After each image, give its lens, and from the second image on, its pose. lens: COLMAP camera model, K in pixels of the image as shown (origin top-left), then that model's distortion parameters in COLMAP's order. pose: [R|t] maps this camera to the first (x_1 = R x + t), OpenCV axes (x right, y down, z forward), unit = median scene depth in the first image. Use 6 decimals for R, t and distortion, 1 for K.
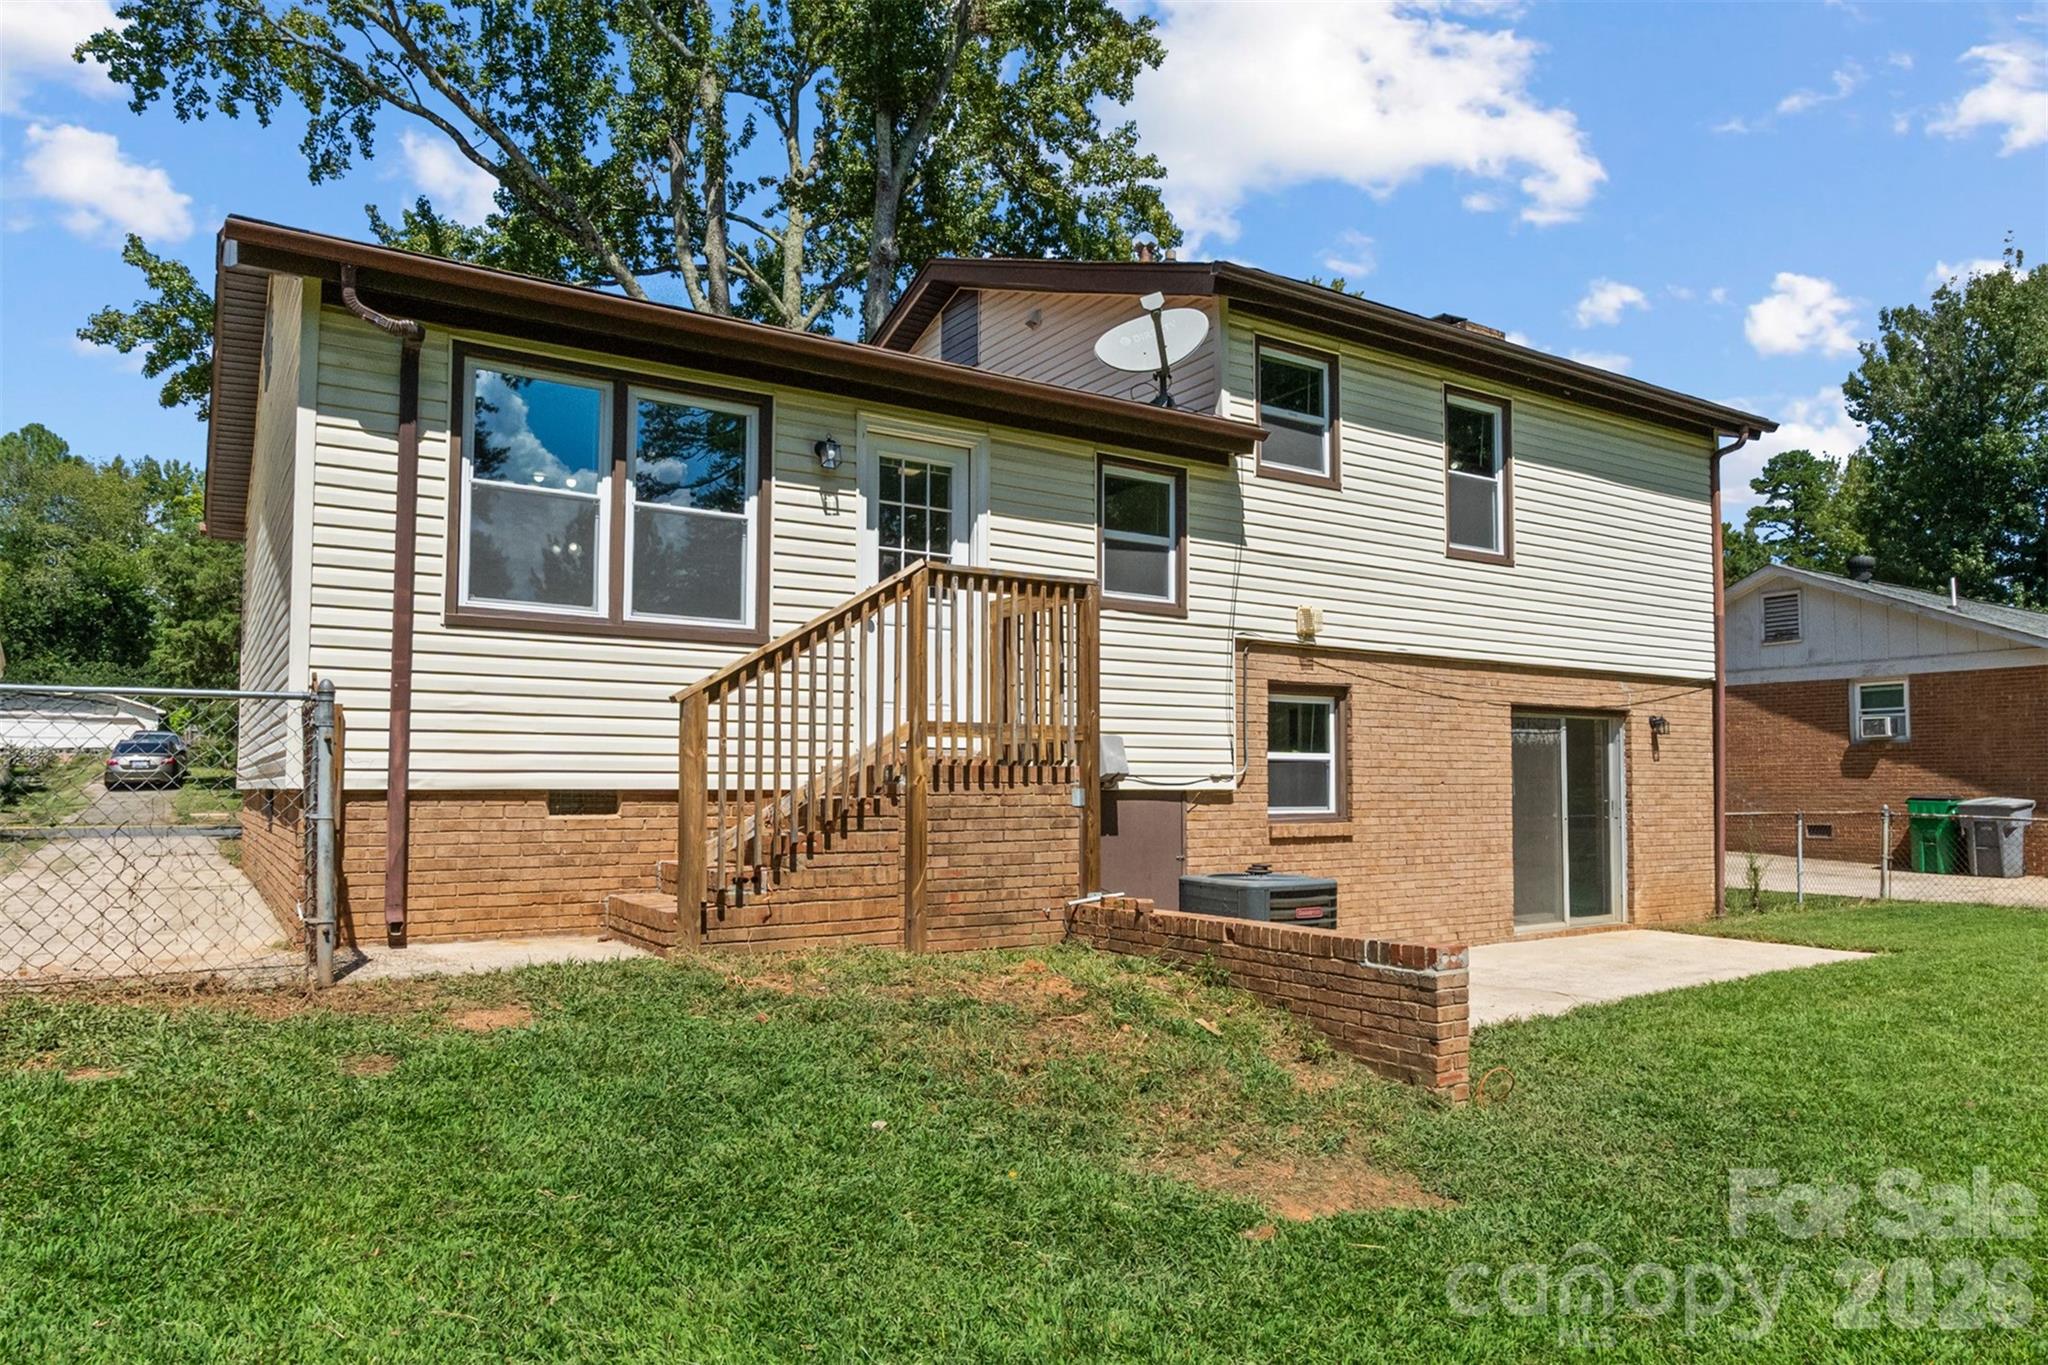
lens RADIAL K [[1282.2, 0, 1026.5], [0, 1282.2, 690.8], [0, 0, 1]] dist [-0.000590, 0.000075]
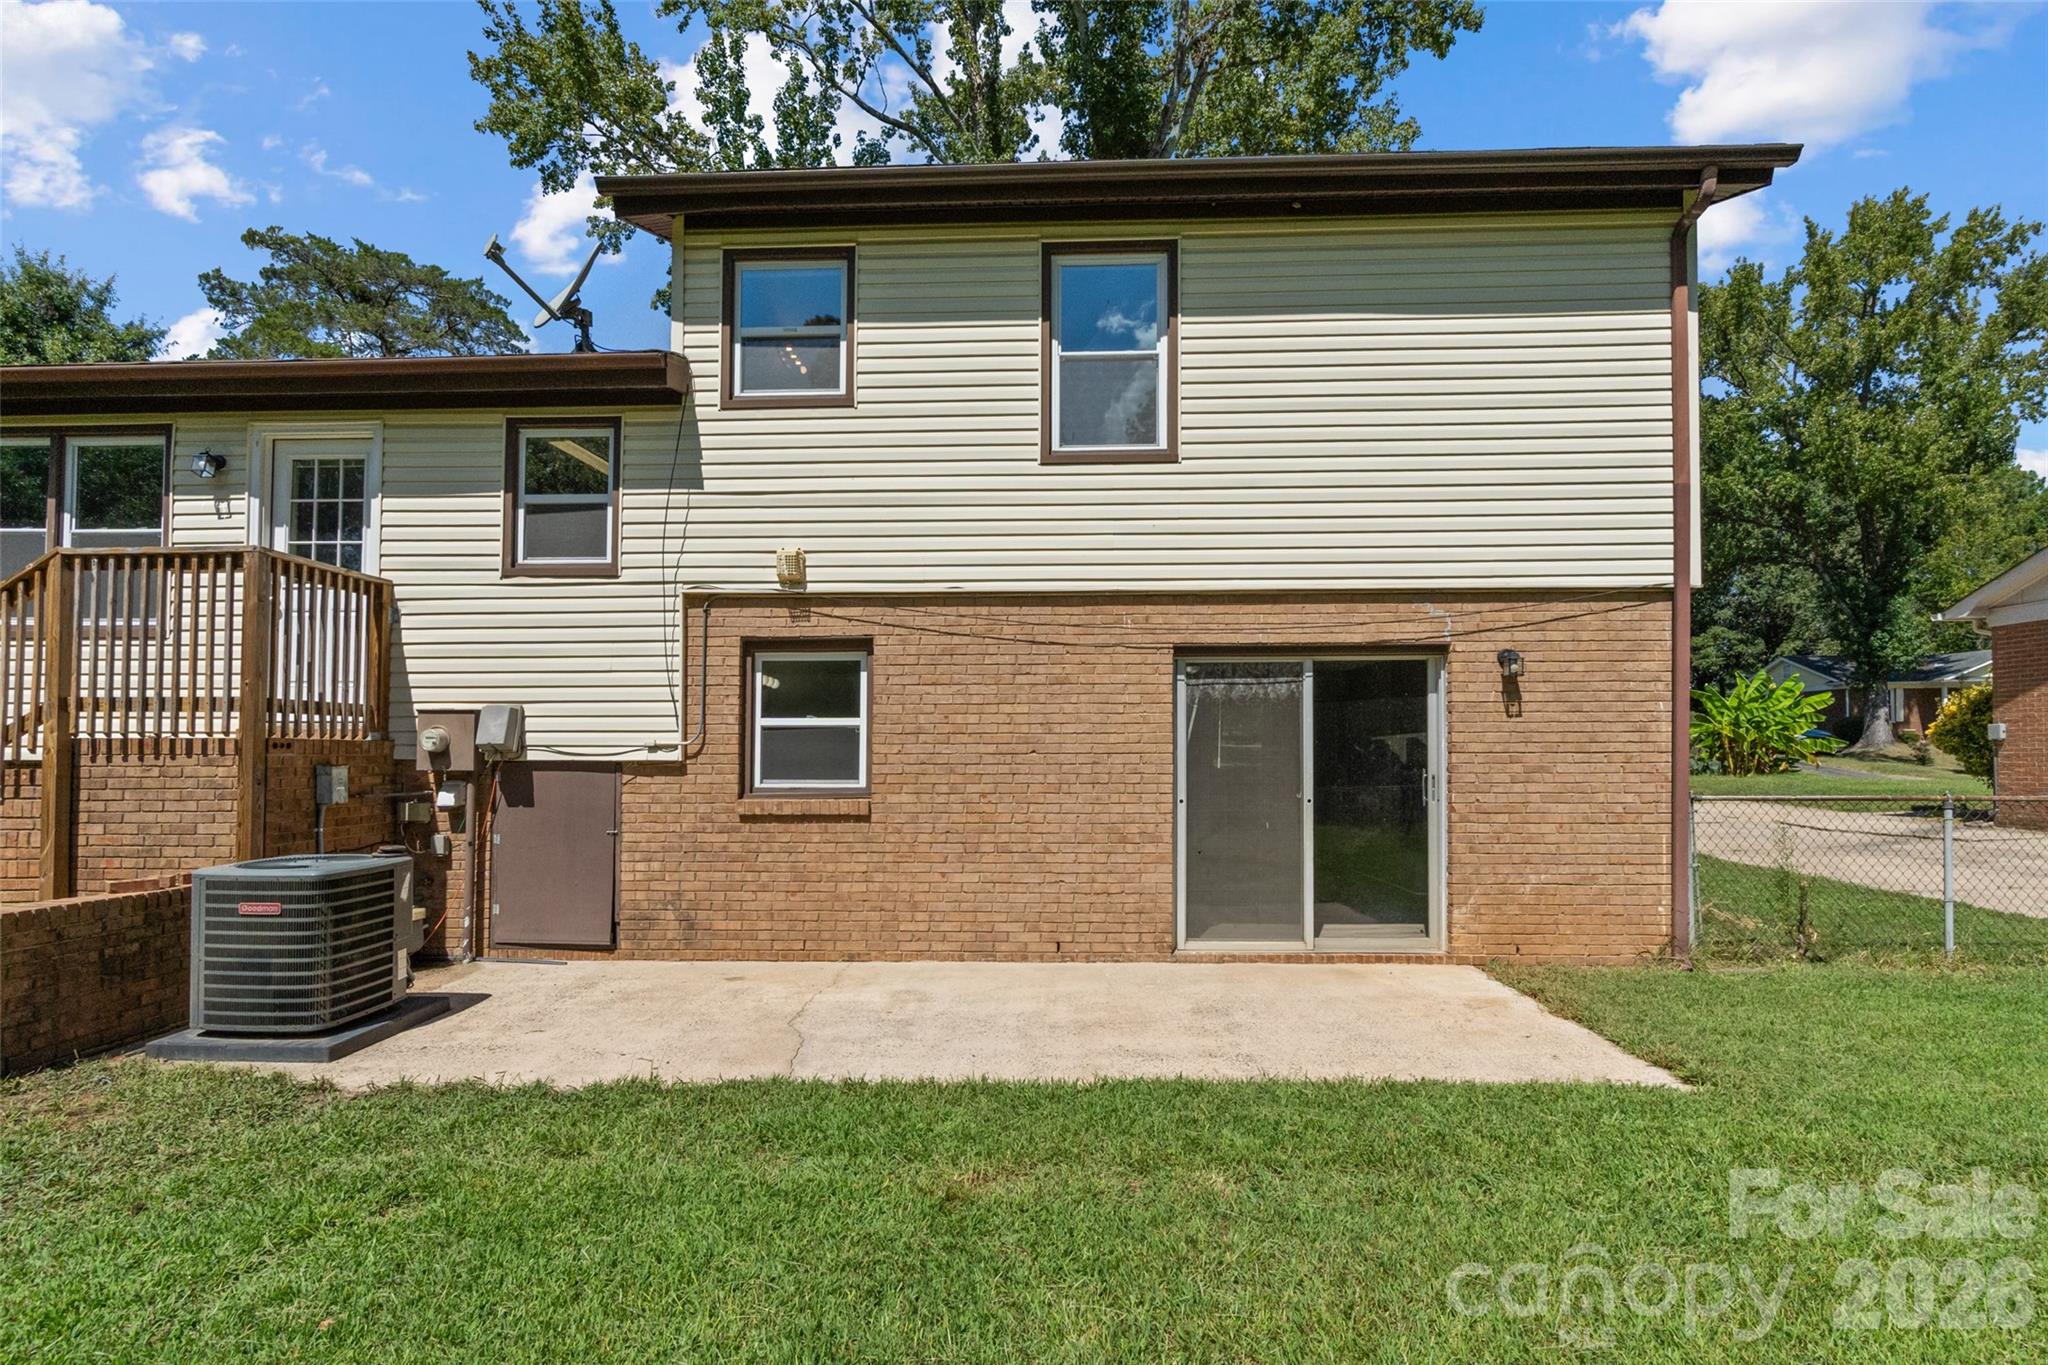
lens RADIAL K [[975.3, 0, 1015.5], [0, 975.3, 711.2], [0, 0, 1]] dist [-0.002345, 0.000532]
pose [[0.816566, -0.027817, -0.576582, 0.733172], [0.045421, 0.998838, 0.016138, 0.040707], [0.575463, -0.039367, 0.816880, 0.557437]]
